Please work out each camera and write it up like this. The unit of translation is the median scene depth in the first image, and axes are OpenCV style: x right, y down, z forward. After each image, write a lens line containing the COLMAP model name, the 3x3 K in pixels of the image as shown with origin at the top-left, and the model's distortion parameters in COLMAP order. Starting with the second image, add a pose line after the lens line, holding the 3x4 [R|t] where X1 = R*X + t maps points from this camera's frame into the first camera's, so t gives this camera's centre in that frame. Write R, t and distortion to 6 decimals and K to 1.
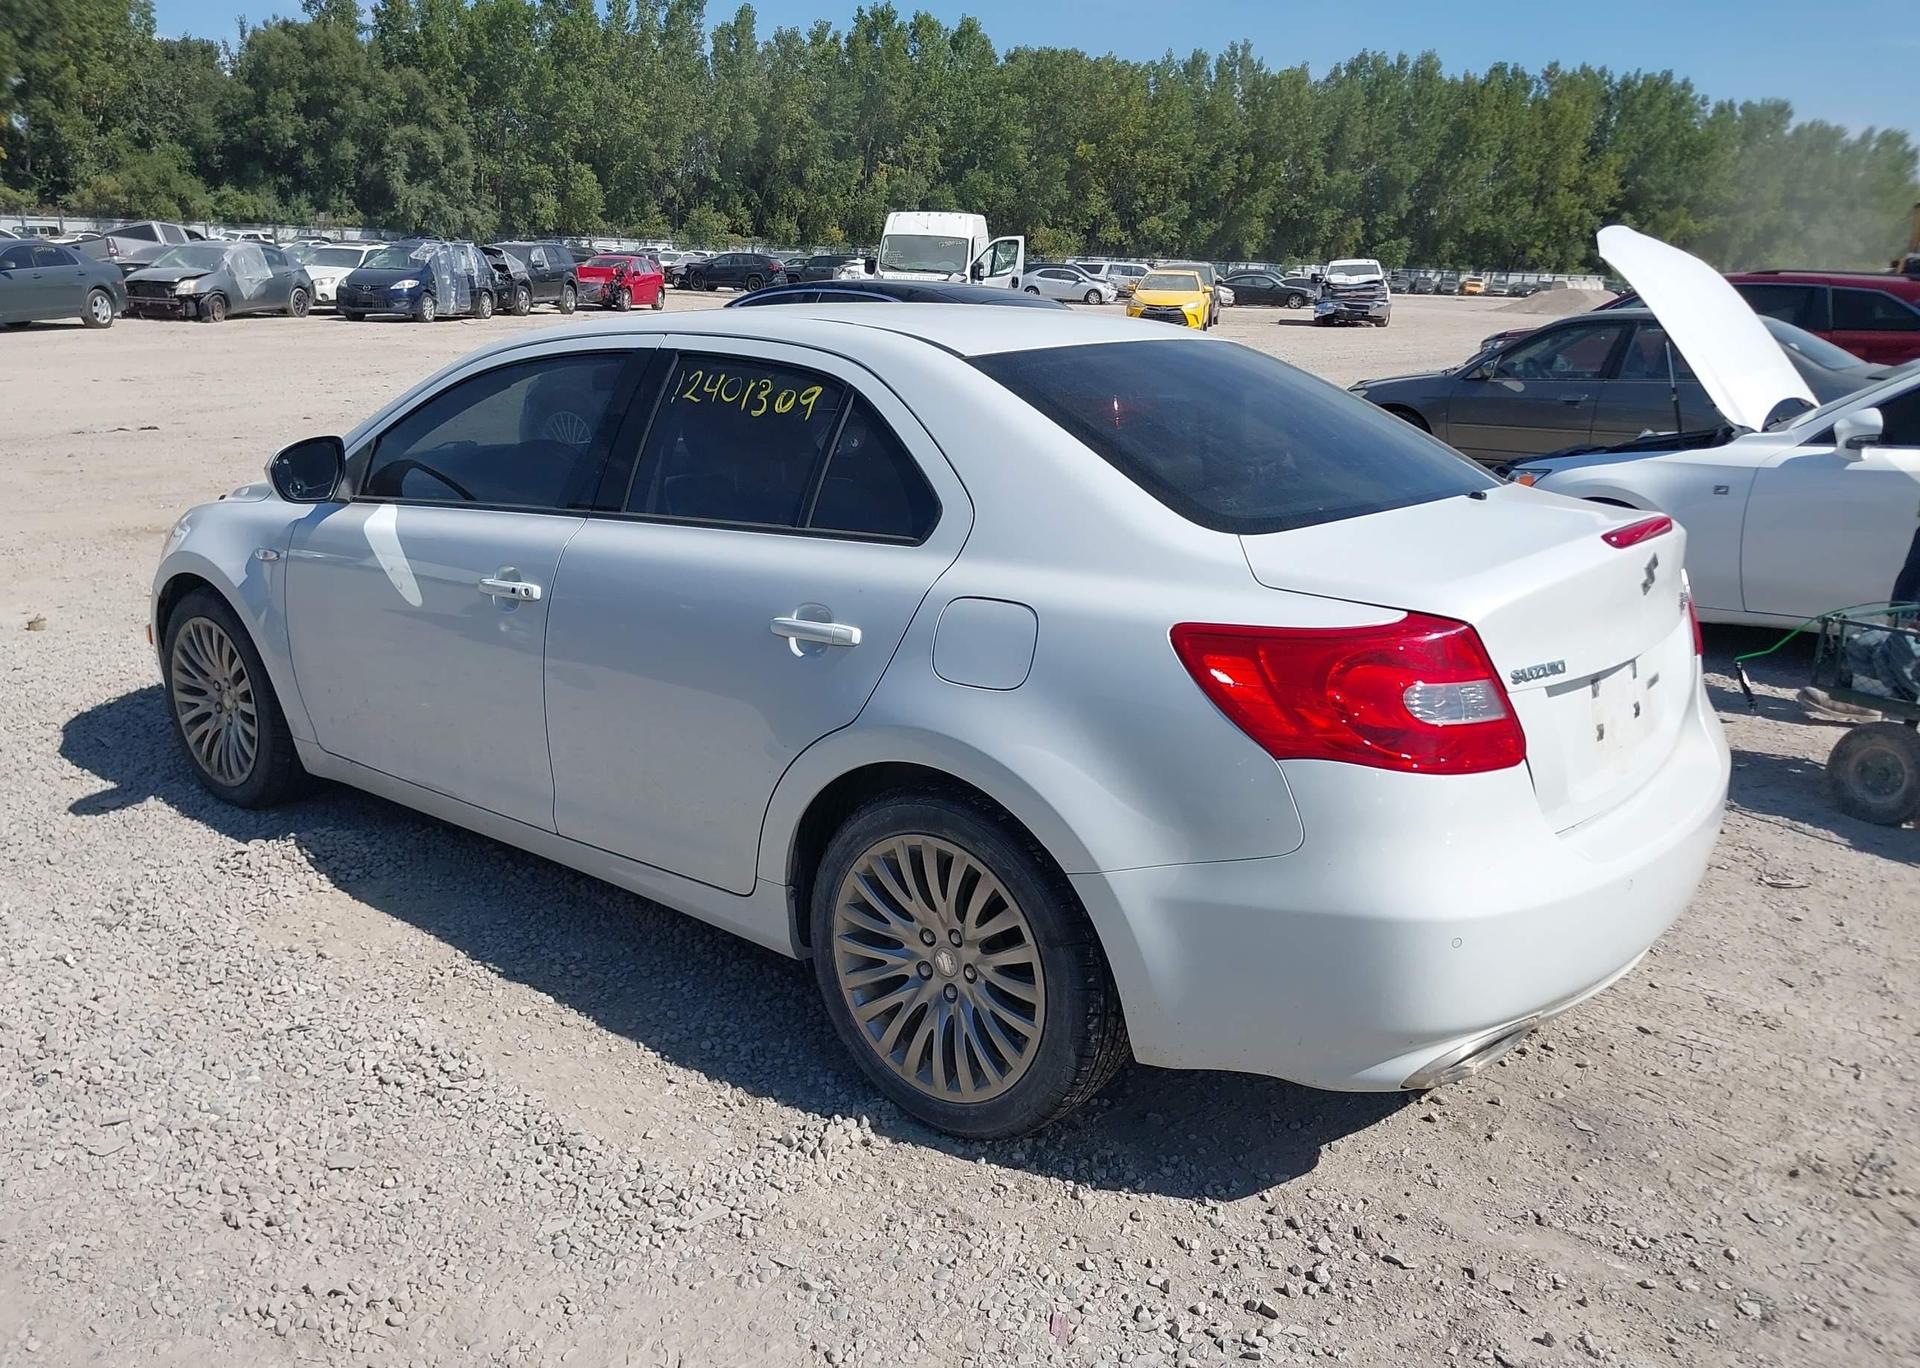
lens RADIAL K [[1792.7, 0, 960.0], [0, 1792.7, 684.0], [0, 0, 1]] dist [0.010986, -0.004935]
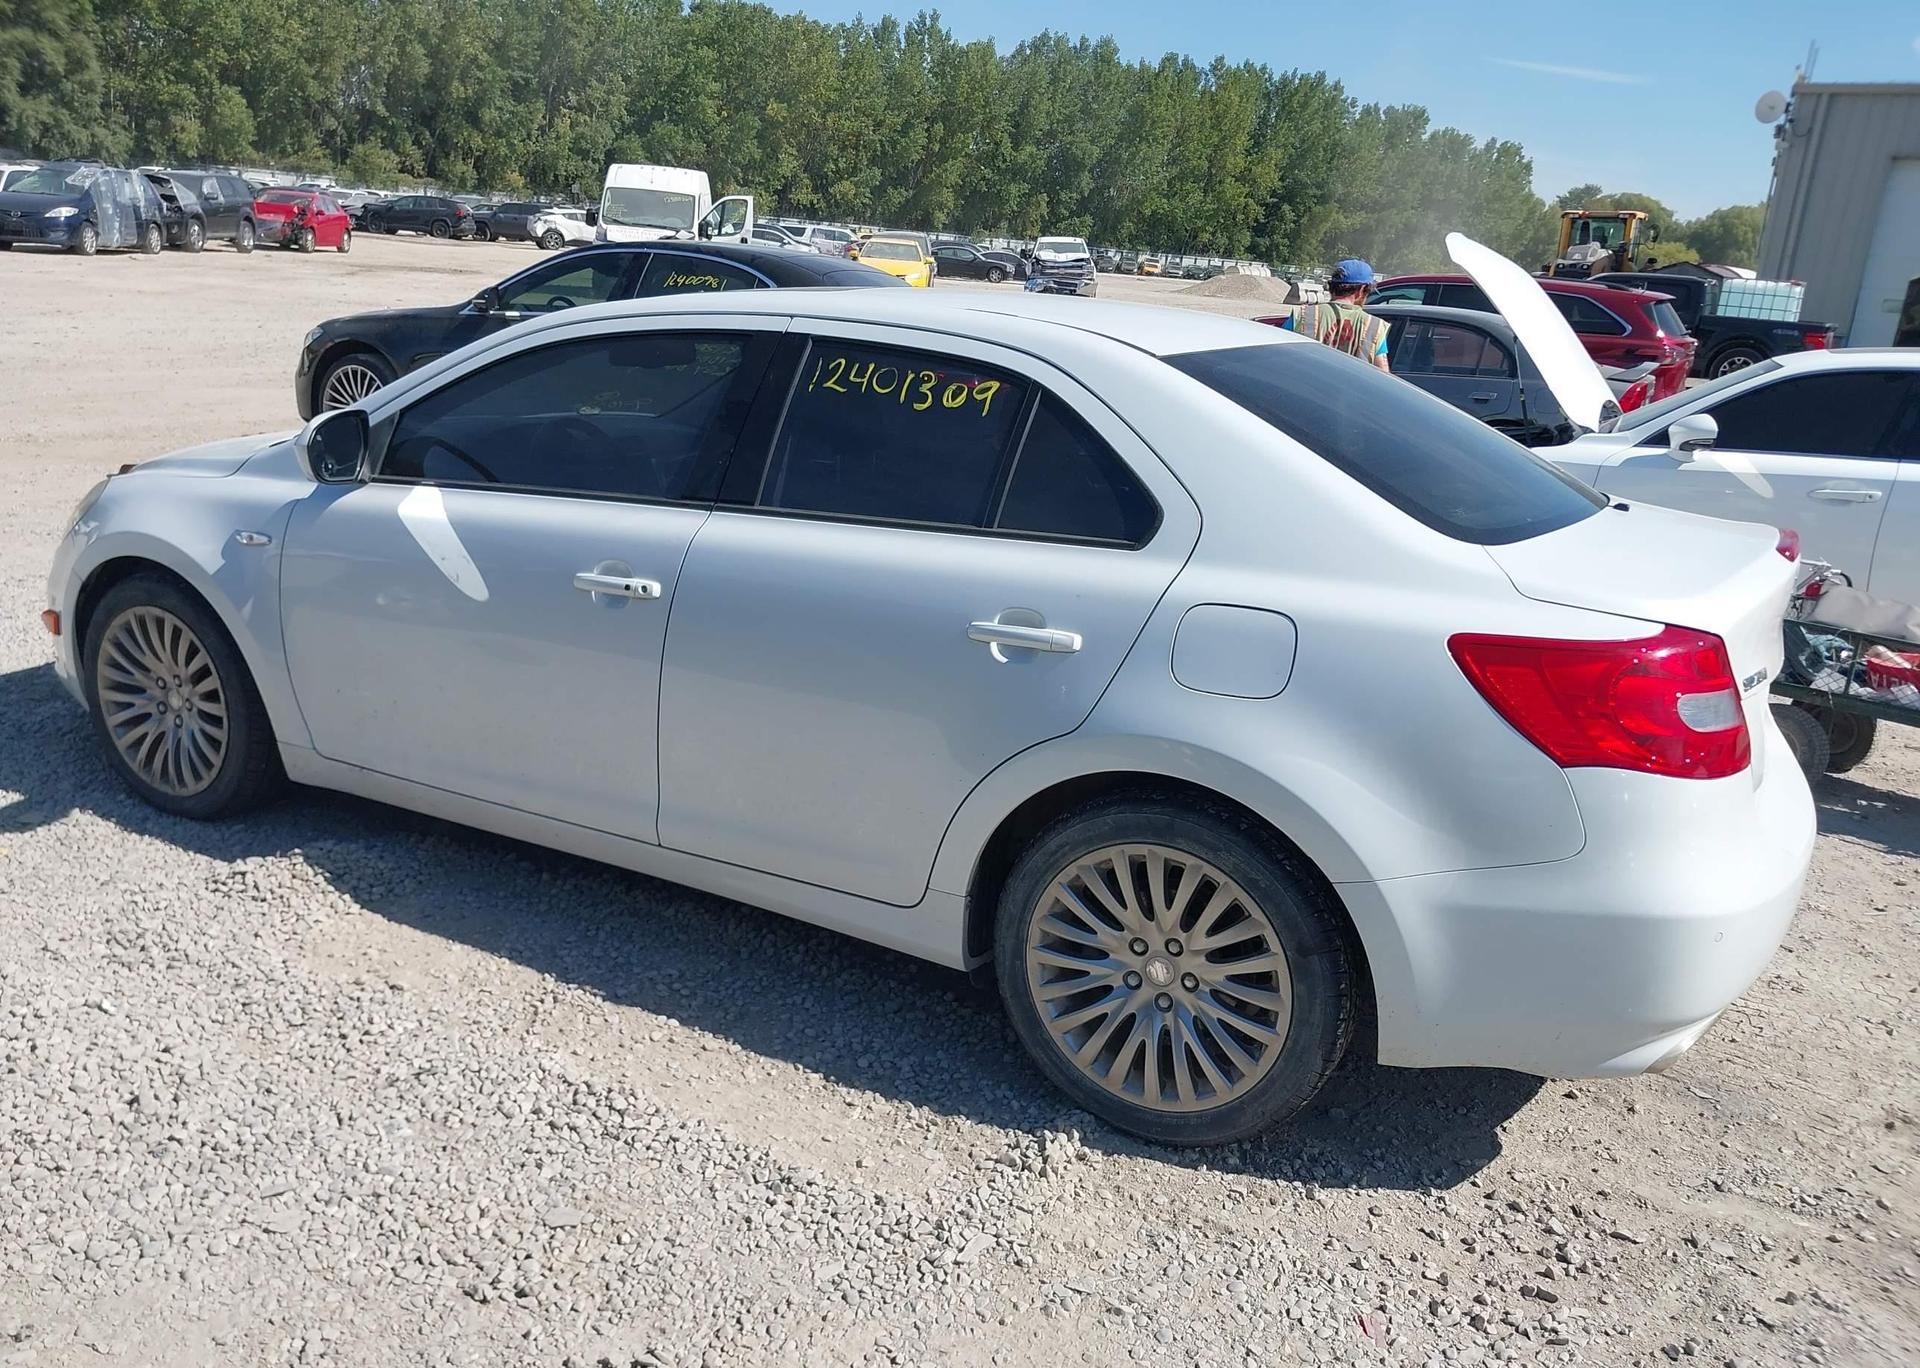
lens RADIAL K [[1792.3, 0, 984.9], [0, 1792.3, 684.9], [0, 0, 1]] dist [0.004767, -0.014391]
pose [[0.971535, -0.007619, 0.236773, -0.234647], [0.002145, 0.999725, 0.023372, -0.018588], [-0.236886, -0.022199, 0.971284, 0.043583]]
